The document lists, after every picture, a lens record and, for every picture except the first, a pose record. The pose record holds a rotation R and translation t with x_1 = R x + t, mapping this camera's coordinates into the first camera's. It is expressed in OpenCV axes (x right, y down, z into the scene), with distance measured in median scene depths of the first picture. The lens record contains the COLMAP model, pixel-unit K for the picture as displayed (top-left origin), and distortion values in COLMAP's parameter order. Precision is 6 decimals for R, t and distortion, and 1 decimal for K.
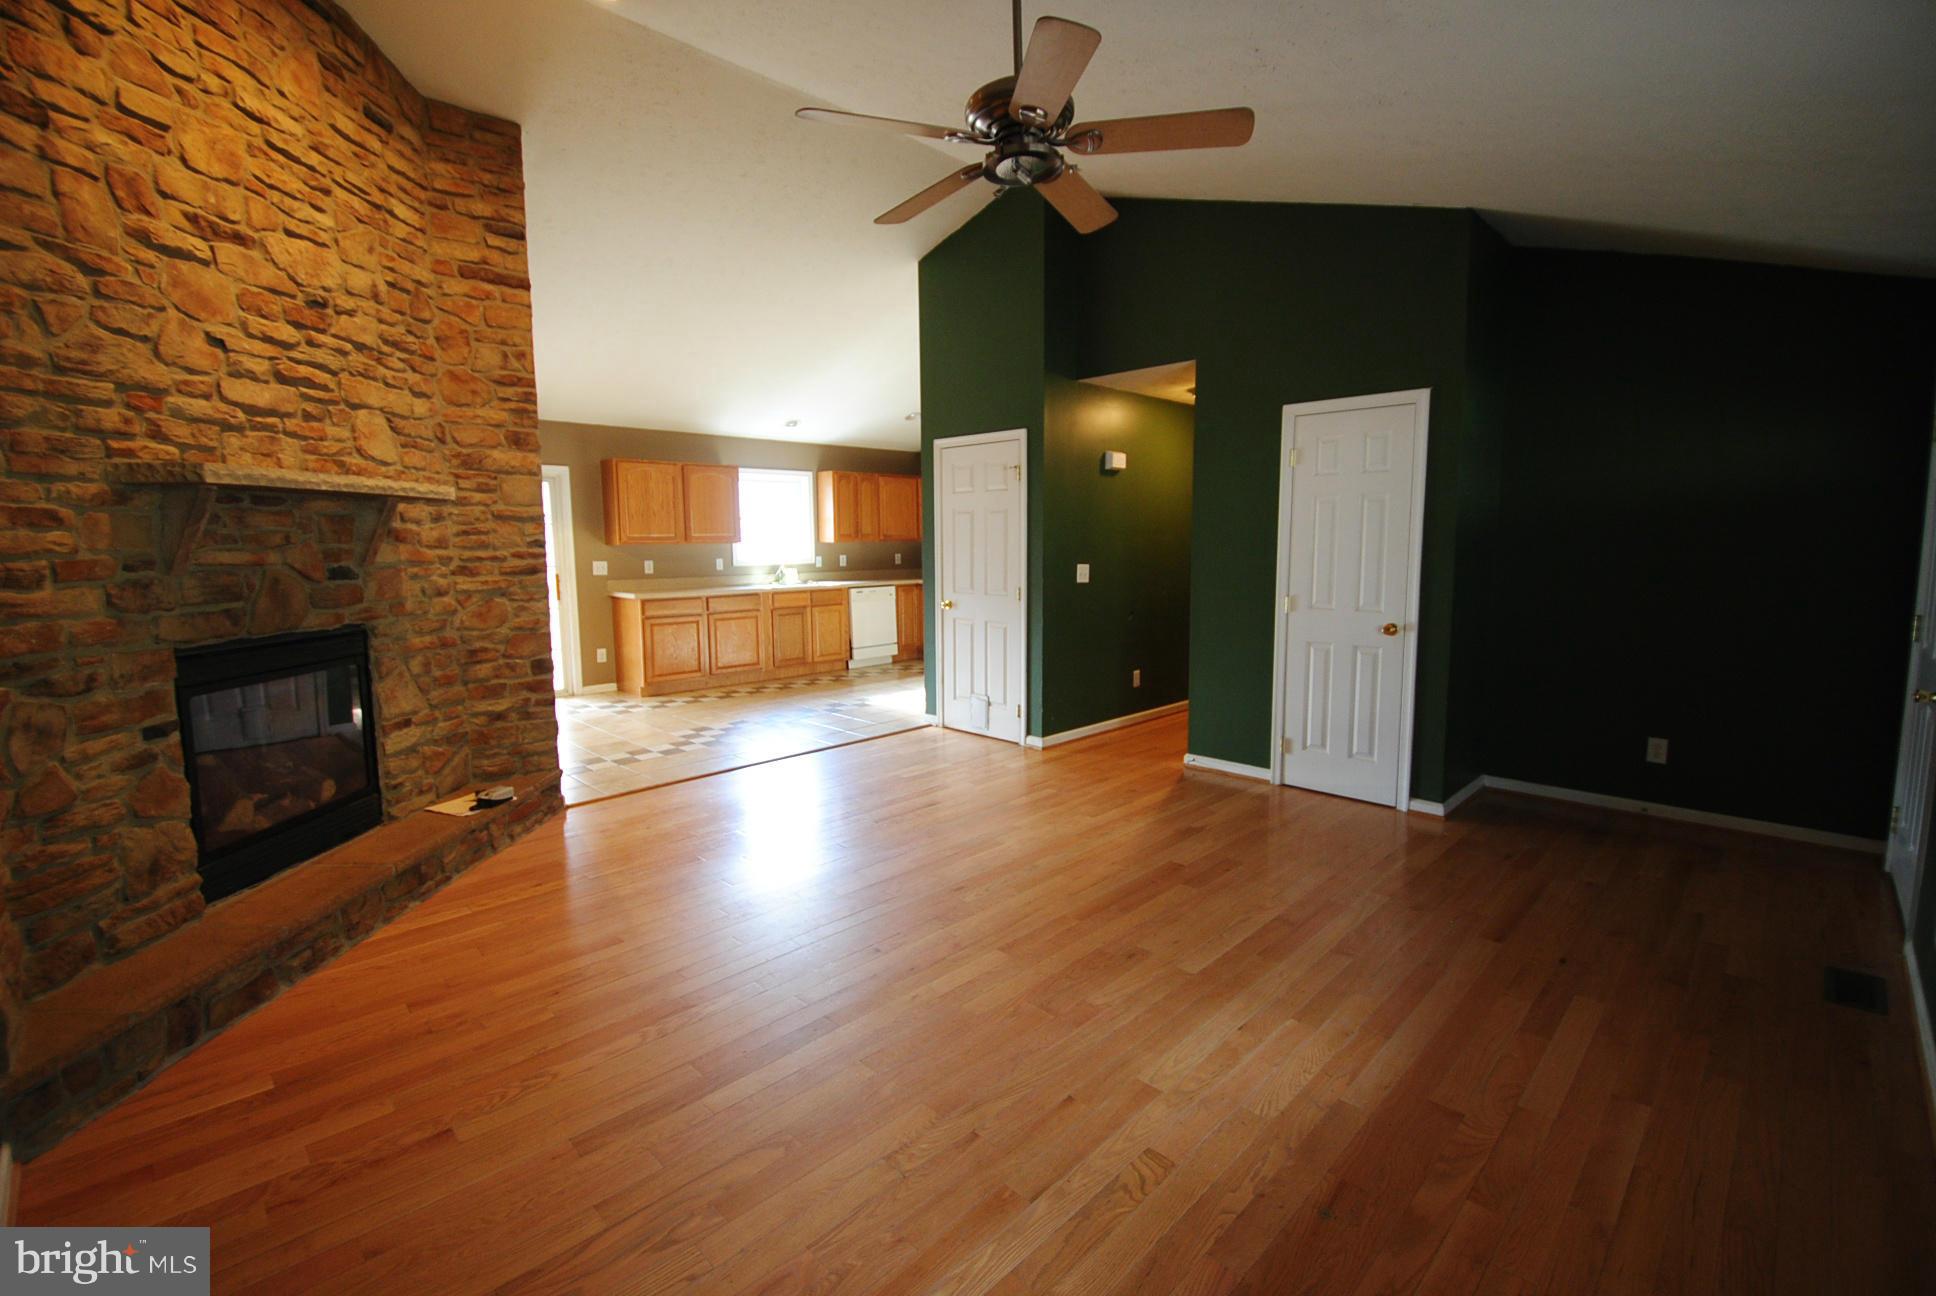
lens RADIAL K [[845.2, 0, 989.4], [0, 845.2, 625.6], [0, 0, 1]] dist [0.004321, -0.010771]
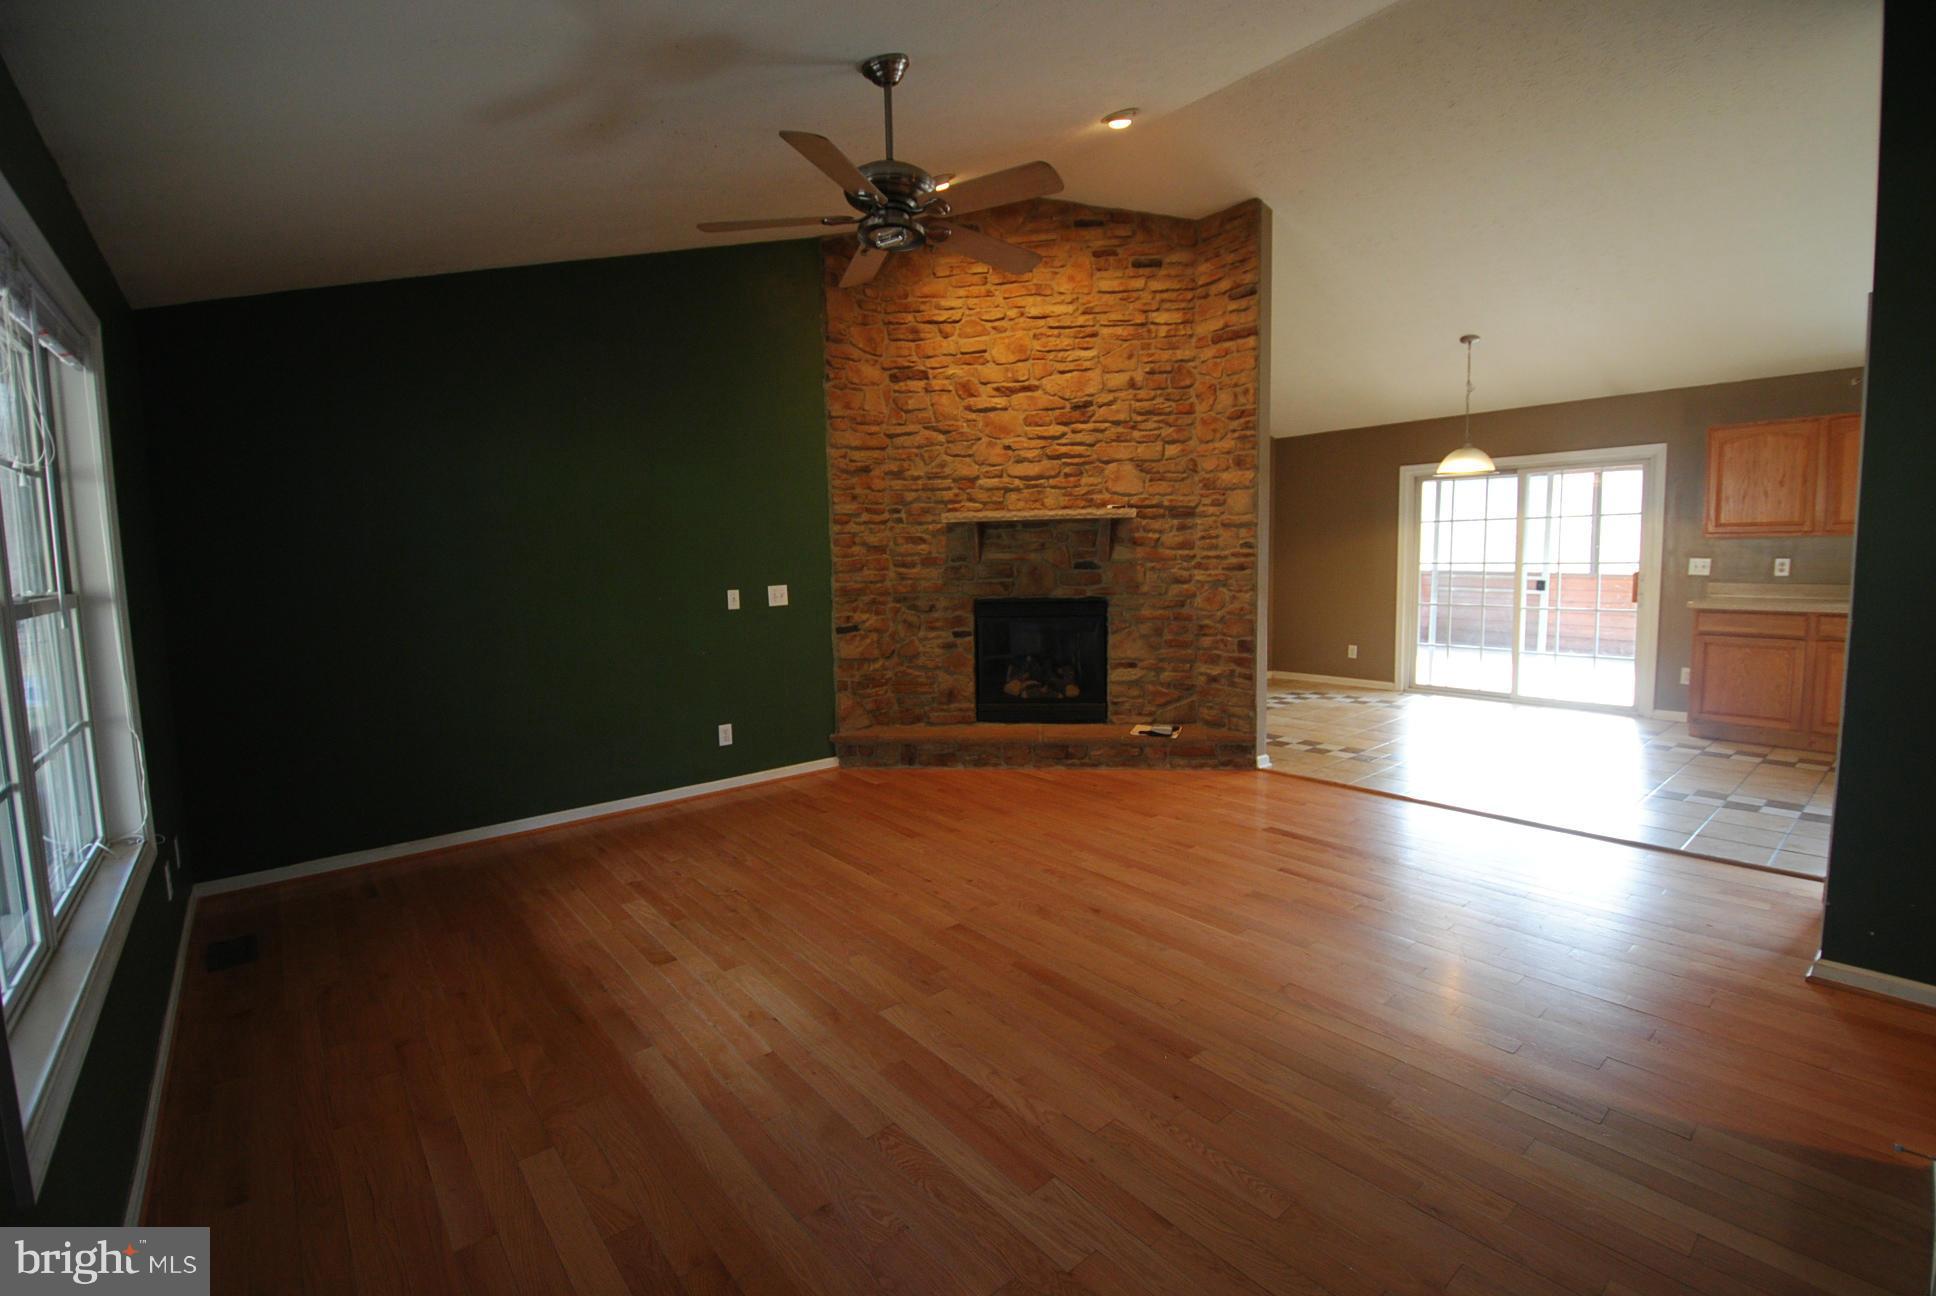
lens RADIAL K [[845.2, 0, 978.1], [0, 845.2, 632.4], [0, 0, 1]] dist [0.004321, -0.010771]
pose [[-0.094593, 0.107926, -0.989649, 0.864879], [-0.078282, 0.990221, 0.115471, -0.100321], [0.992433, 0.088395, -0.085219, 0.884790]]
